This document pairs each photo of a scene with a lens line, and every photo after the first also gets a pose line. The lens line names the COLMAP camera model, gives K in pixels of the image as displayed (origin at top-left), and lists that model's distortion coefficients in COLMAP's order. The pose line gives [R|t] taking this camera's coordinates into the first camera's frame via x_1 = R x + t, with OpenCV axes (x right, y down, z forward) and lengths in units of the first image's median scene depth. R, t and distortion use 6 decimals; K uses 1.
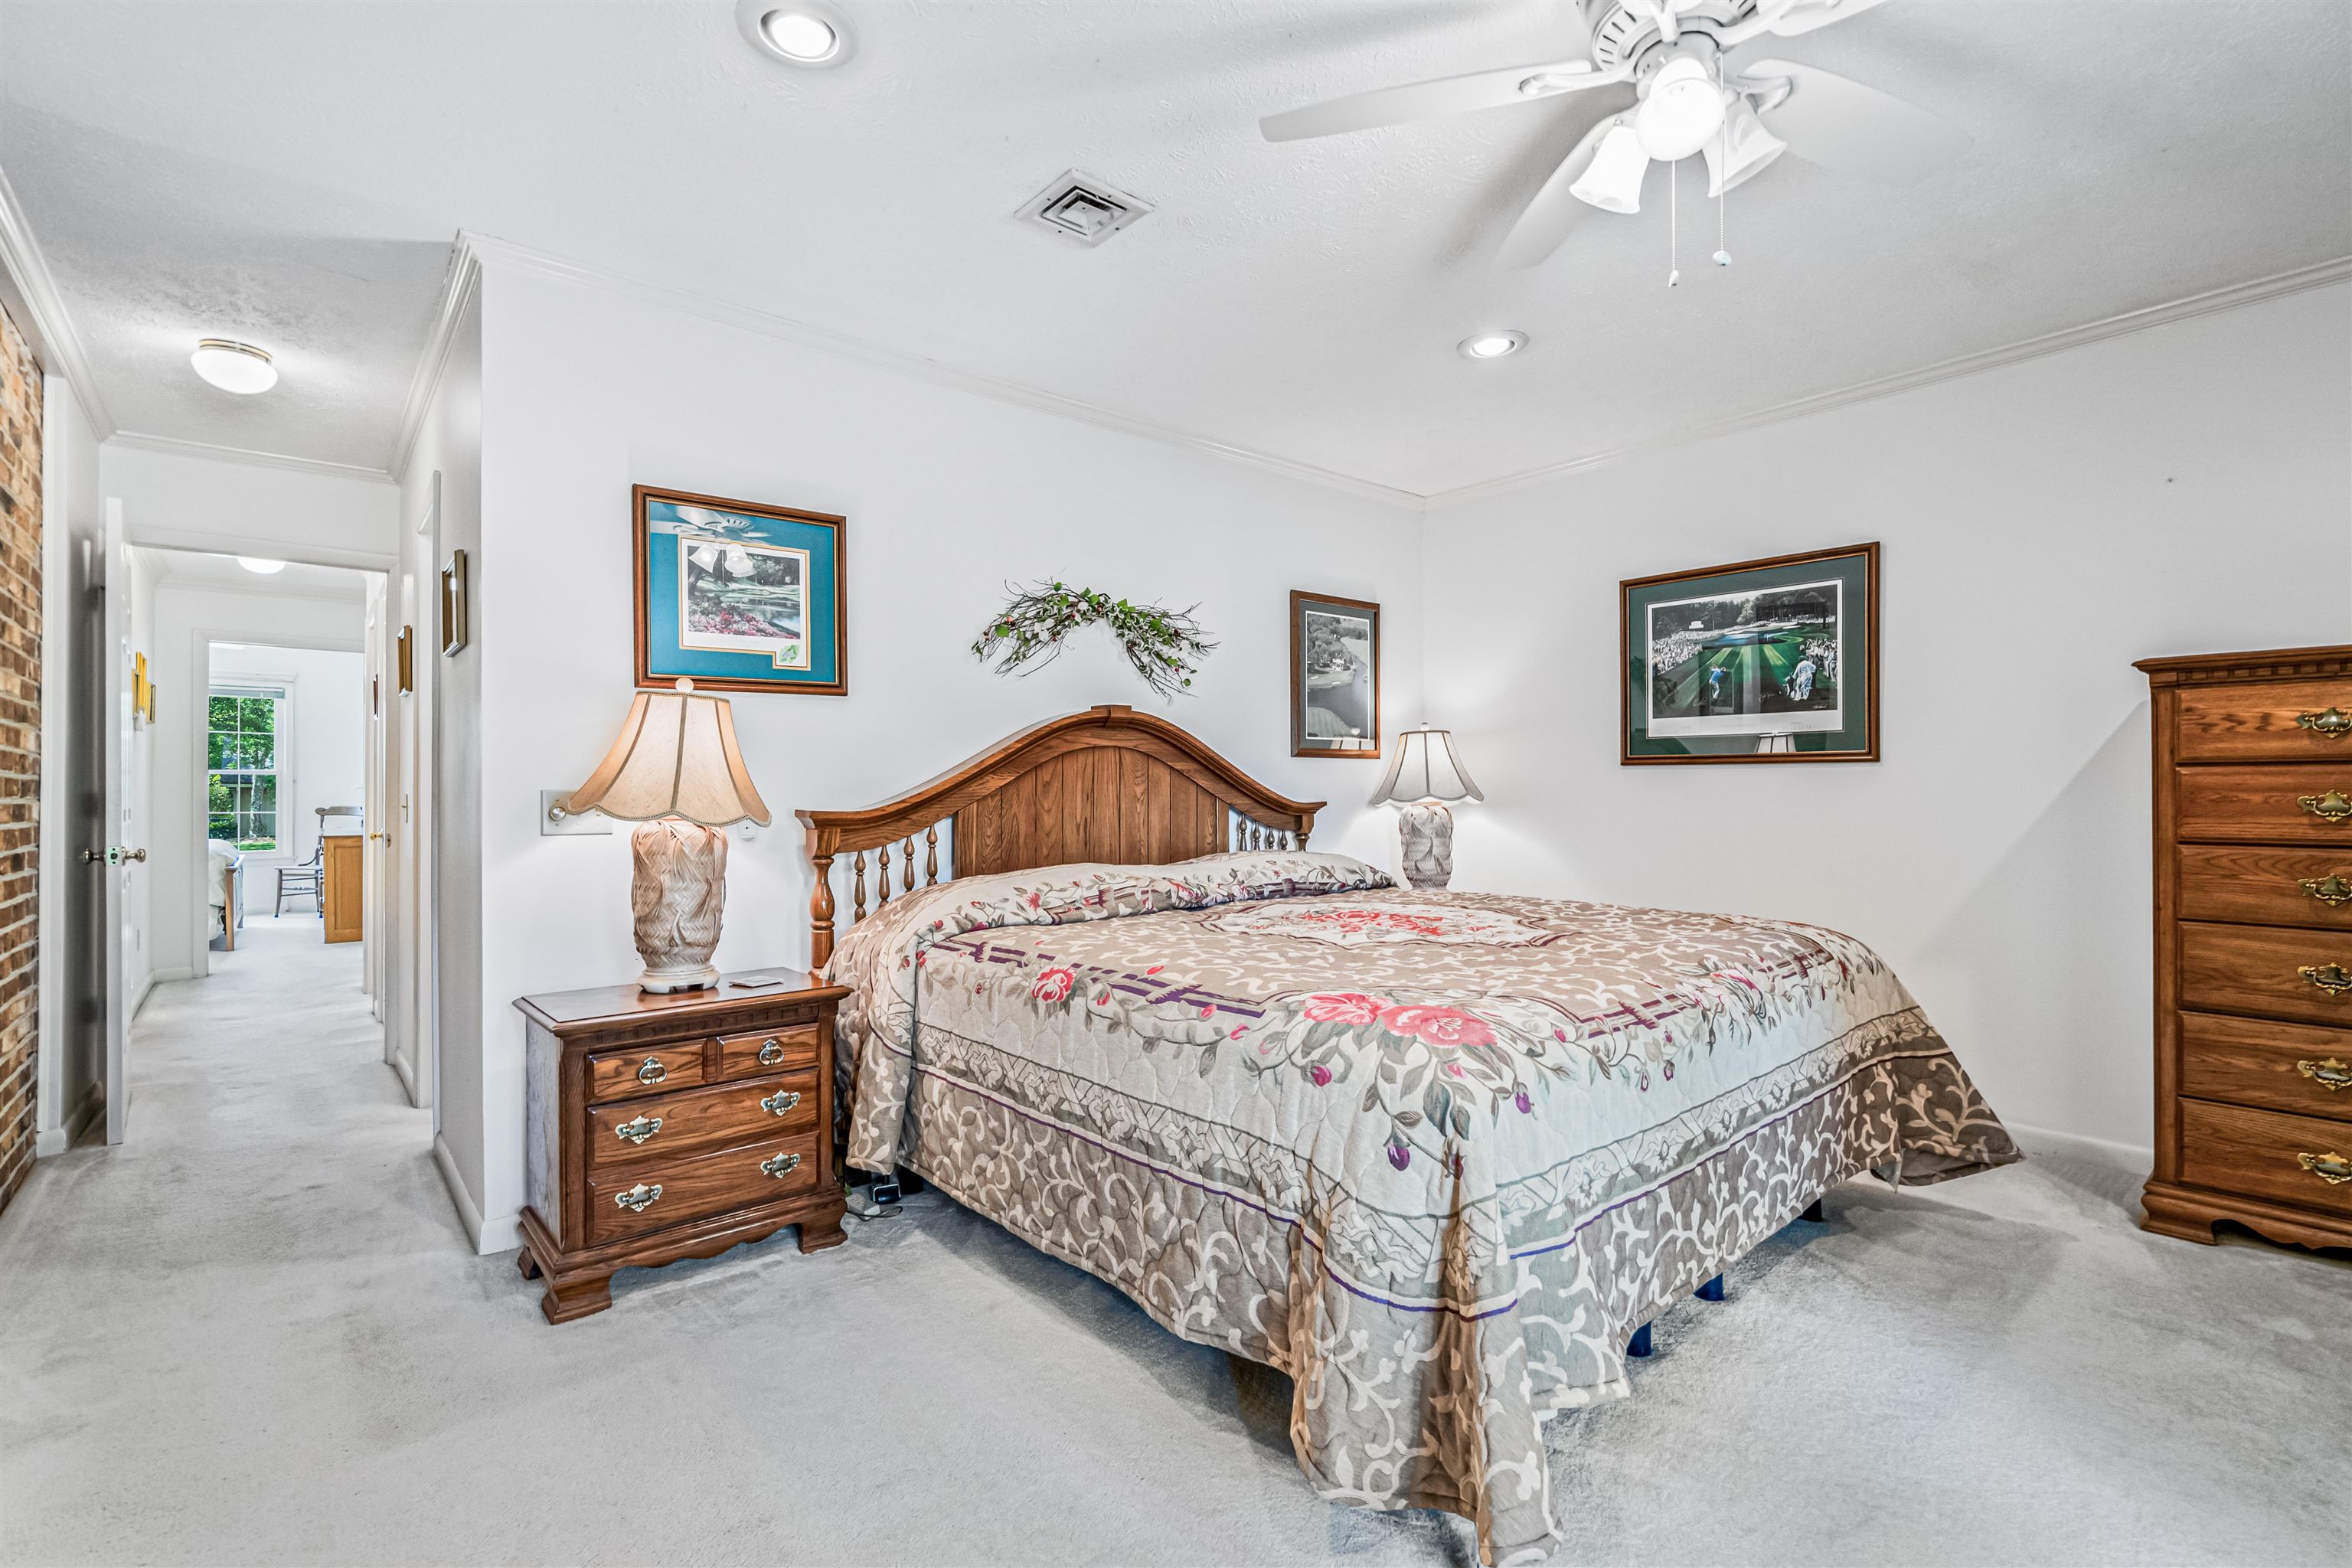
lens RADIAL K [[1076.6, 0, 1183.5], [0, 1076.6, 783.5], [0, 0, 1]] dist [-0.003413, 0.000823]
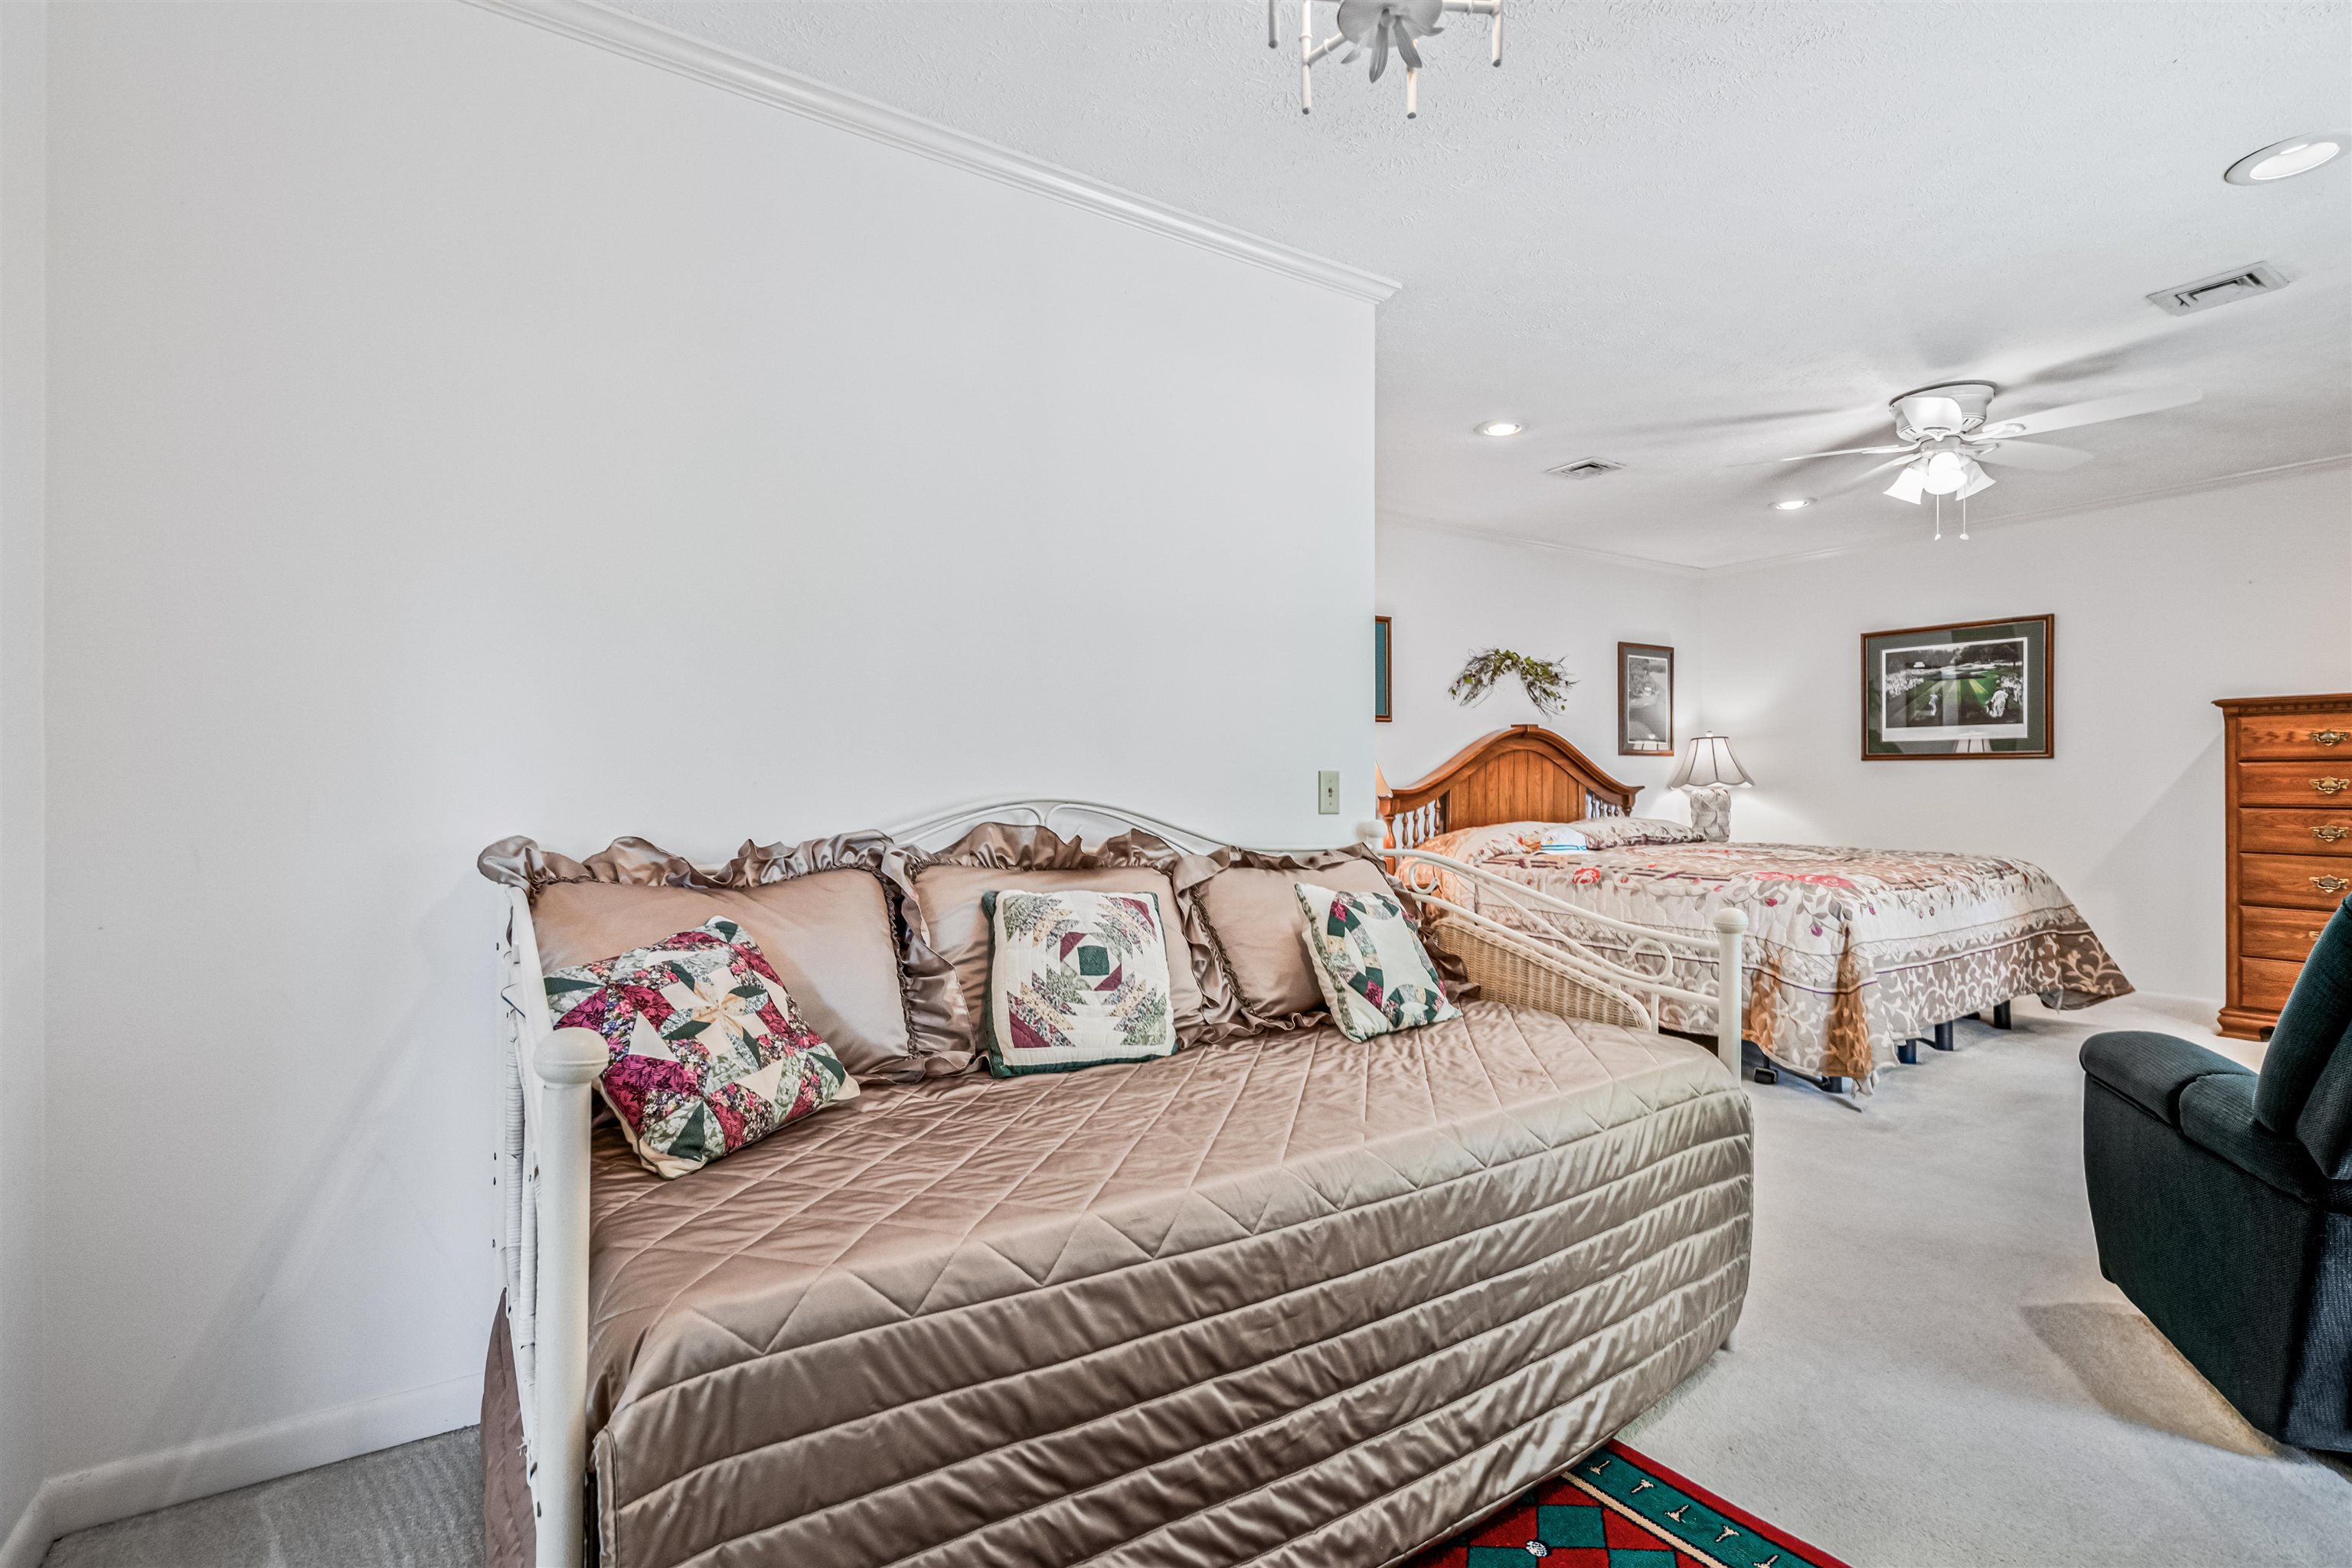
lens RADIAL K [[1076.6, 0, 1173.7], [0, 1076.6, 783.4], [0, 0, 1]] dist [-0.003413, 0.000823]
pose [[0.992125, -0.000399, -0.125254, -0.533687], [0.001435, 0.999966, 0.008180, 0.001062], [0.125246, -0.008295, 0.992091, -0.893299]]
